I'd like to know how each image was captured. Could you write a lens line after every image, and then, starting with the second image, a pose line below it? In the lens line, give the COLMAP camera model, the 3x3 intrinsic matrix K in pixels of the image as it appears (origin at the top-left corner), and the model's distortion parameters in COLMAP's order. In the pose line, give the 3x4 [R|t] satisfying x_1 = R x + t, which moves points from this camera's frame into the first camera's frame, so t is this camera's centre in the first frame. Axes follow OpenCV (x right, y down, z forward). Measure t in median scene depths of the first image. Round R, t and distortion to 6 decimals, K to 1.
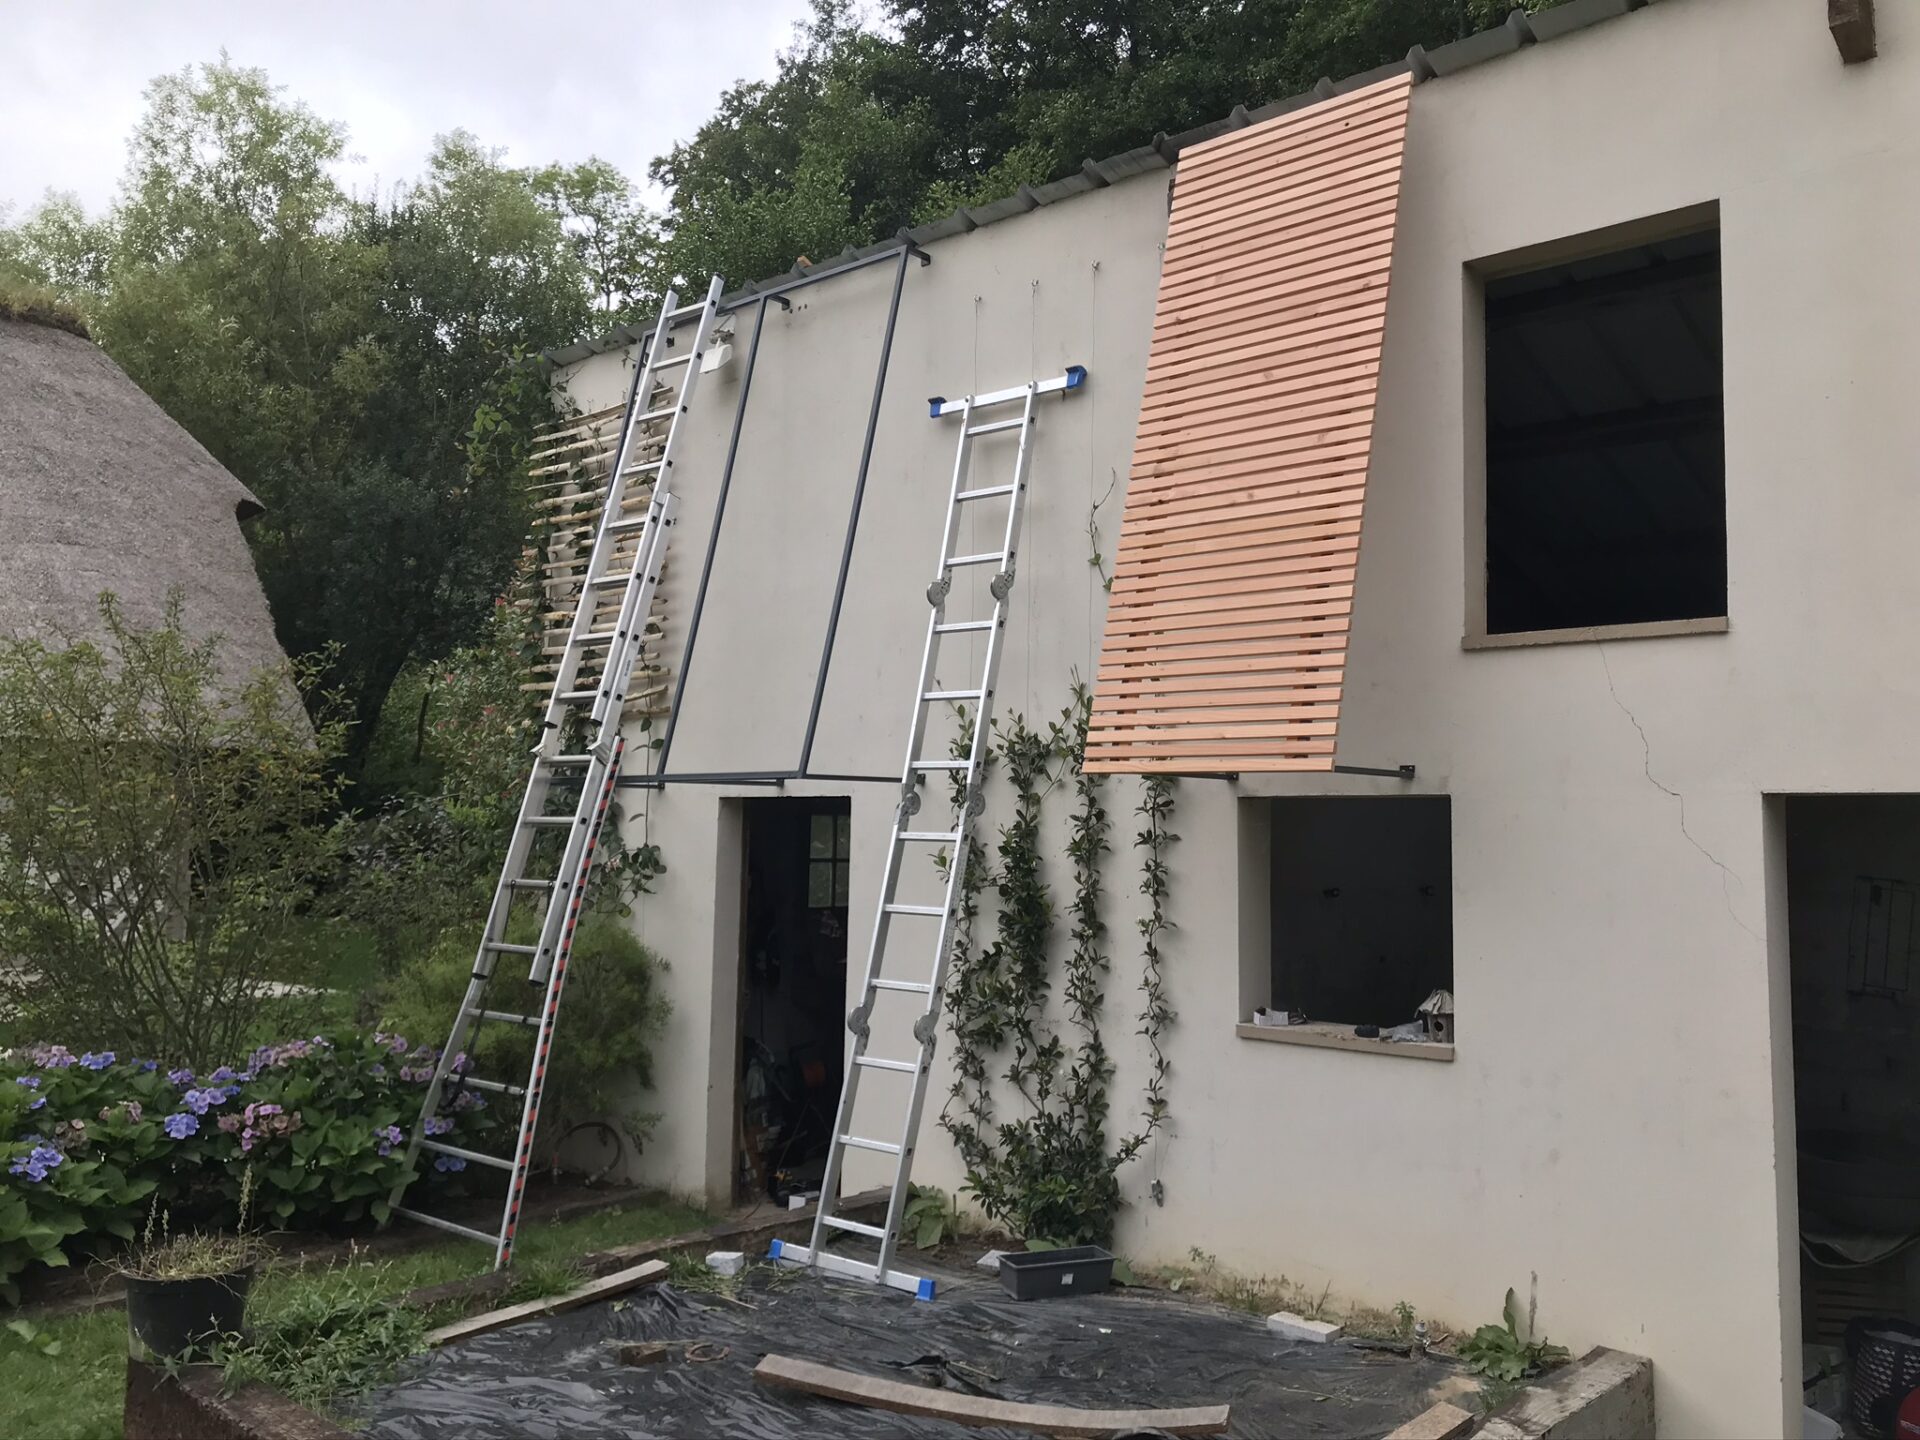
lens RADIAL K [[1570.9, 0, 939.8], [0, 1570.9, 715.9], [0, 0, 1]] dist [0.031344, -0.007940]
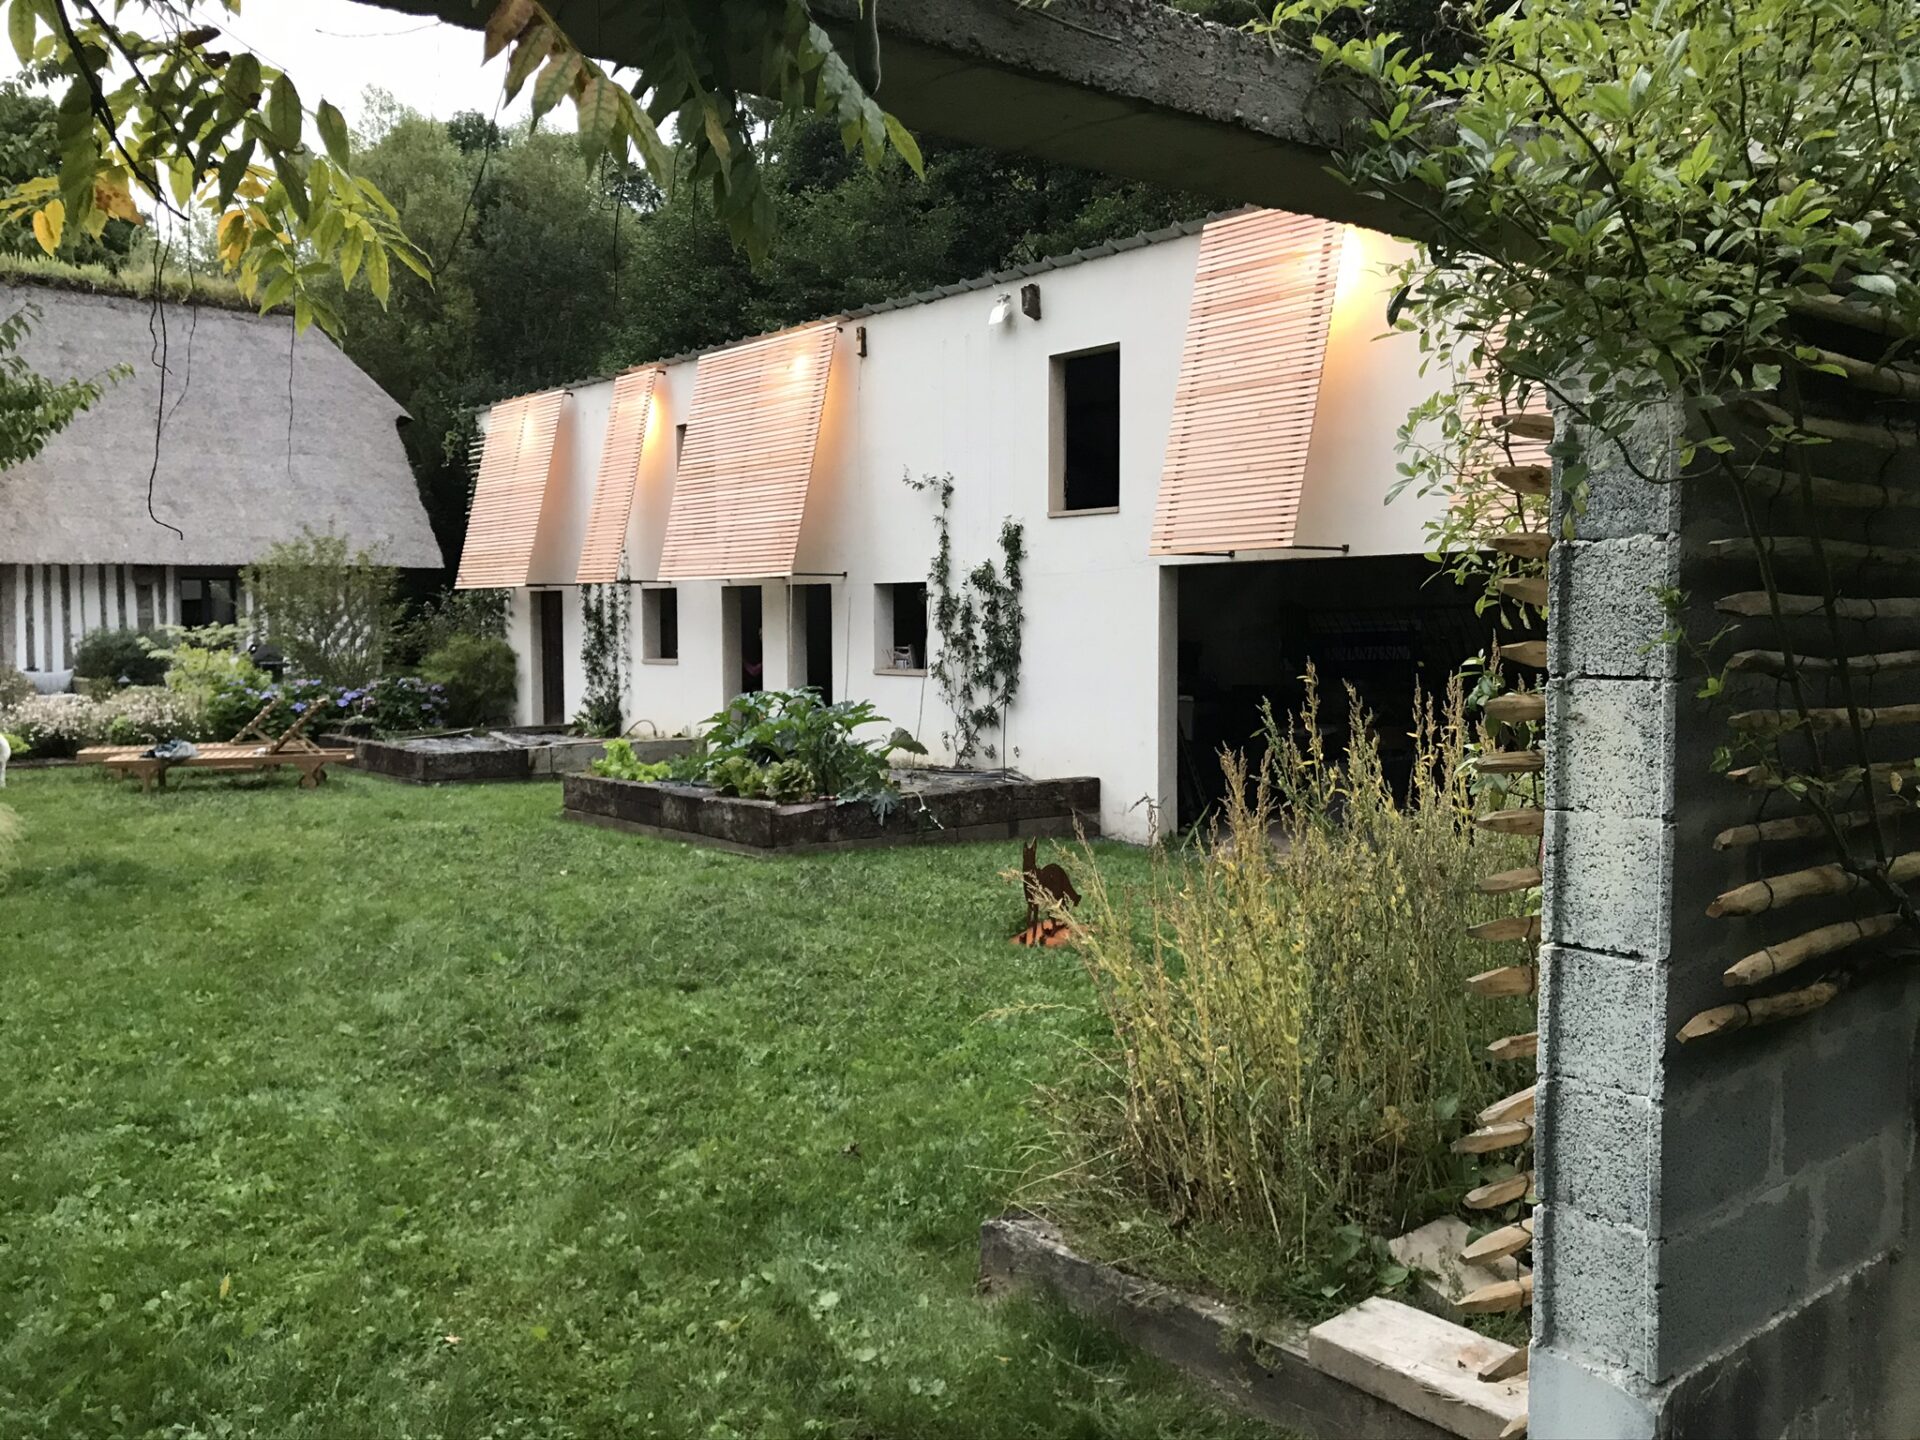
lens RADIAL K [[1570.9, 0, 970.3], [0, 1570.9, 706.0], [0, 0, 1]] dist [0.031344, -0.007940]
pose [[0.991294, -0.015169, -0.130791, 1.127602], [0.032869, 0.990402, 0.134255, -0.106463], [0.127499, -0.137385, 0.982278, -1.852936]]
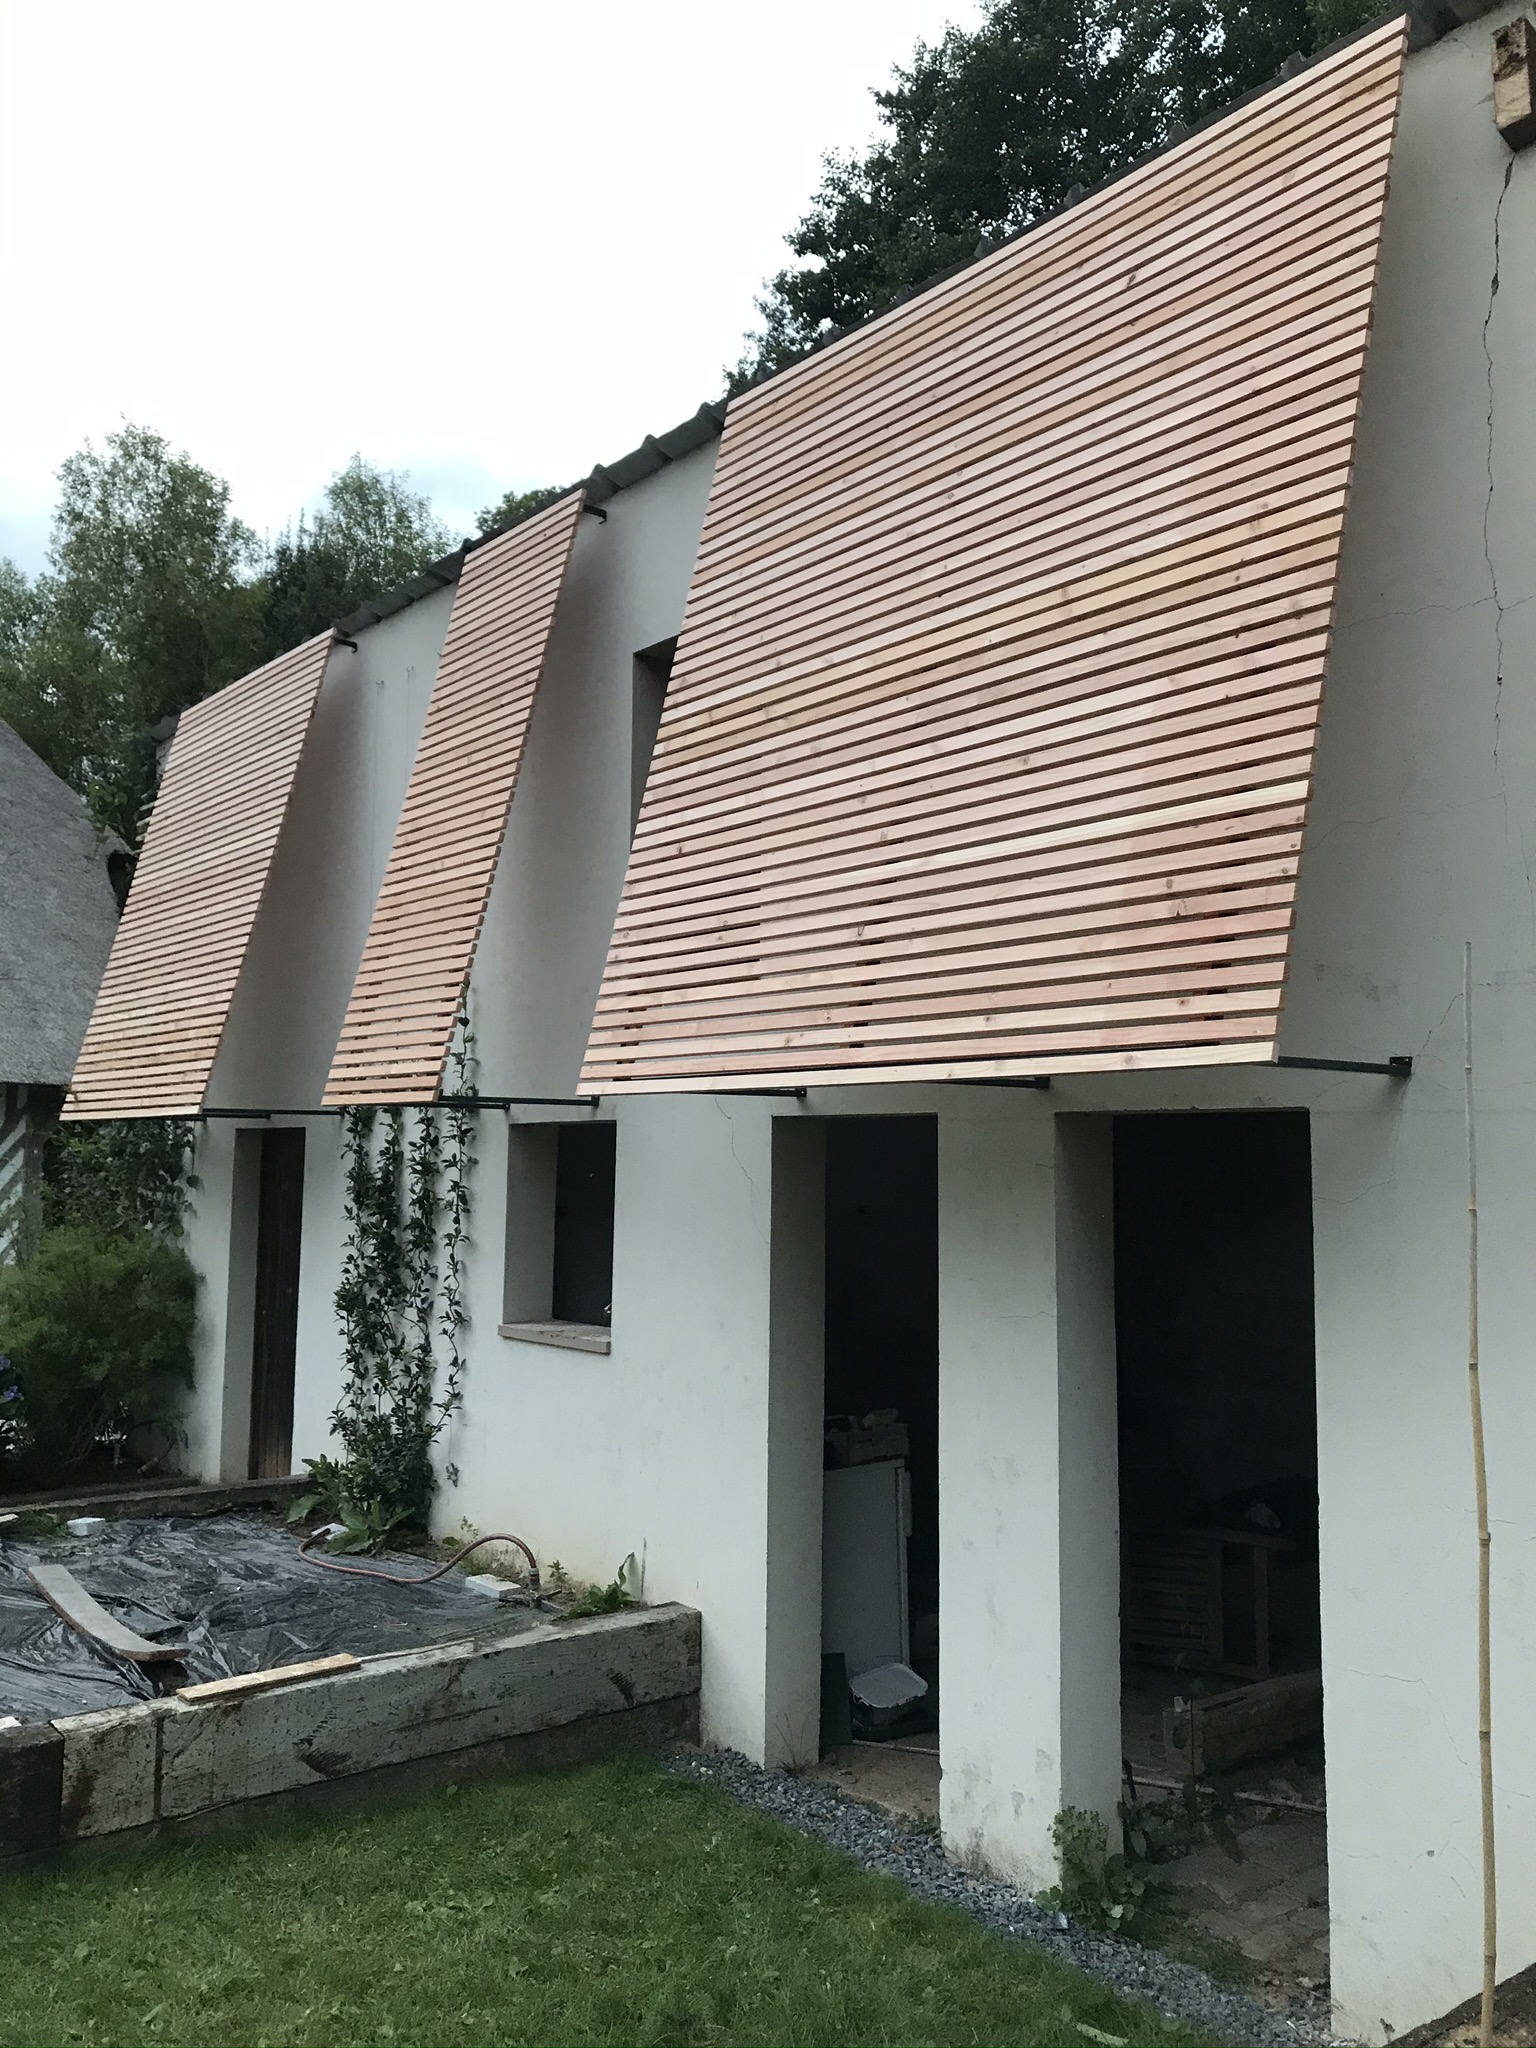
lens RADIAL K [[1675.6, 0, 779.5], [0, 1675.6, 1012.5], [0, 0, 1]] dist [0.031344, -0.007940]
pose [[0.988486, -0.020534, -0.149910, 0.505594], [0.018302, 0.999700, -0.016258, -0.005112], [0.150199, 0.013327, 0.988566, -0.147589]]
